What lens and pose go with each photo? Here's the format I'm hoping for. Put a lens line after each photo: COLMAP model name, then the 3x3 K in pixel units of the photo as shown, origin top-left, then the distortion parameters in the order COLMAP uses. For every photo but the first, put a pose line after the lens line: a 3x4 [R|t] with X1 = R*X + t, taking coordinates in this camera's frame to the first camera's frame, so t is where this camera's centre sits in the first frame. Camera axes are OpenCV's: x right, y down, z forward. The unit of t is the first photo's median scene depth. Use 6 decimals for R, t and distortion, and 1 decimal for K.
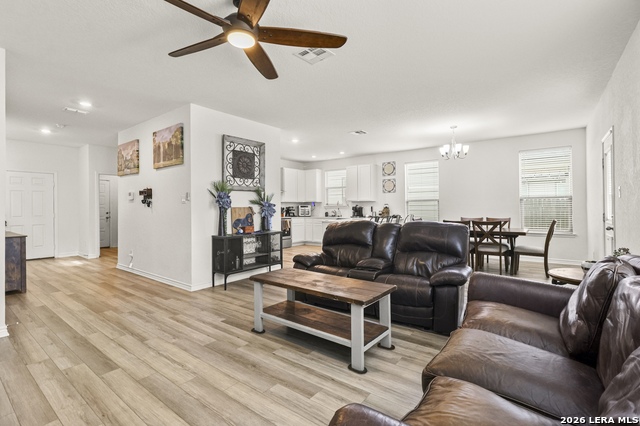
lens RADIAL K [[299.4, 0, 317.0], [0, 299.4, 208.0], [0, 0, 1]] dist [0.002223, 0.003067]
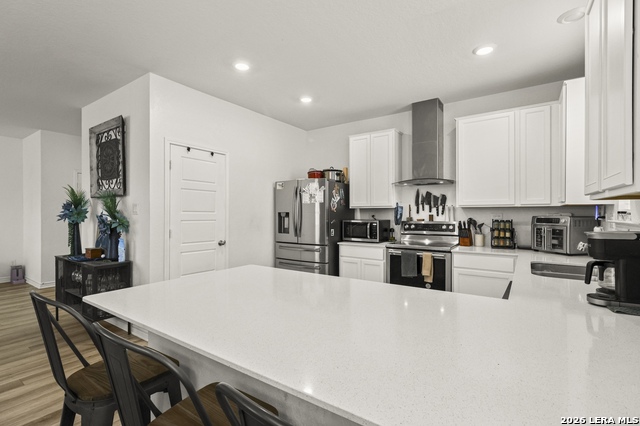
lens RADIAL K [[299.4, 0, 322.2], [0, 299.4, 215.0], [0, 0, 1]] dist [0.002223, 0.003067]
pose [[0.057500, 0.012866, -0.998263, 0.474701], [-0.003837, 0.999912, 0.012666, -0.025136], [0.998338, 0.003102, 0.057544, 1.426437]]
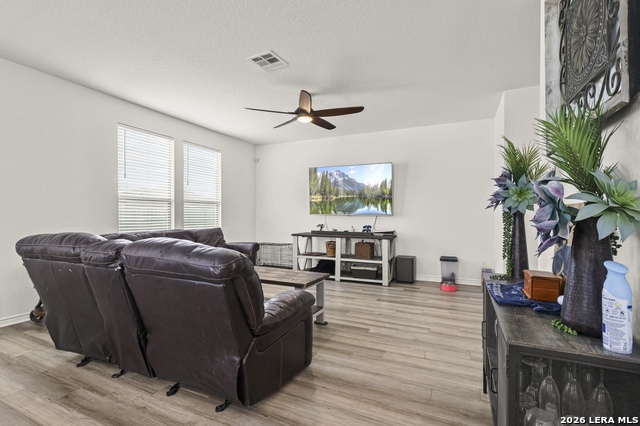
lens RADIAL K [[299.4, 0, 316.0], [0, 299.4, 215.3], [0, 0, 1]] dist [0.002223, 0.003067]
pose [[-0.977969, 0.003176, -0.208727, 0.027509], [0.001782, 0.999975, 0.006868, 0.005568], [0.208744, 0.006345, -0.977950, 1.173942]]
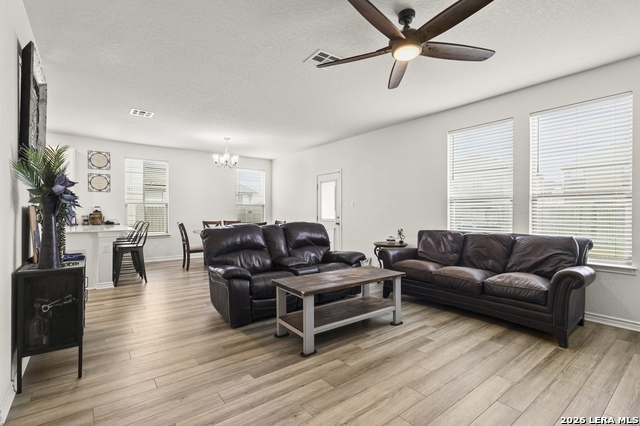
lens RADIAL K [[299.4, 0, 319.6], [0, 299.4, 209.8], [0, 0, 1]] dist [0.002223, 0.003067]
pose [[0.251789, 0.014636, 0.967671, -0.578336], [-0.001513, 0.999890, -0.014729, 0.008710], [-0.967781, 0.002244, 0.251784, 0.428698]]
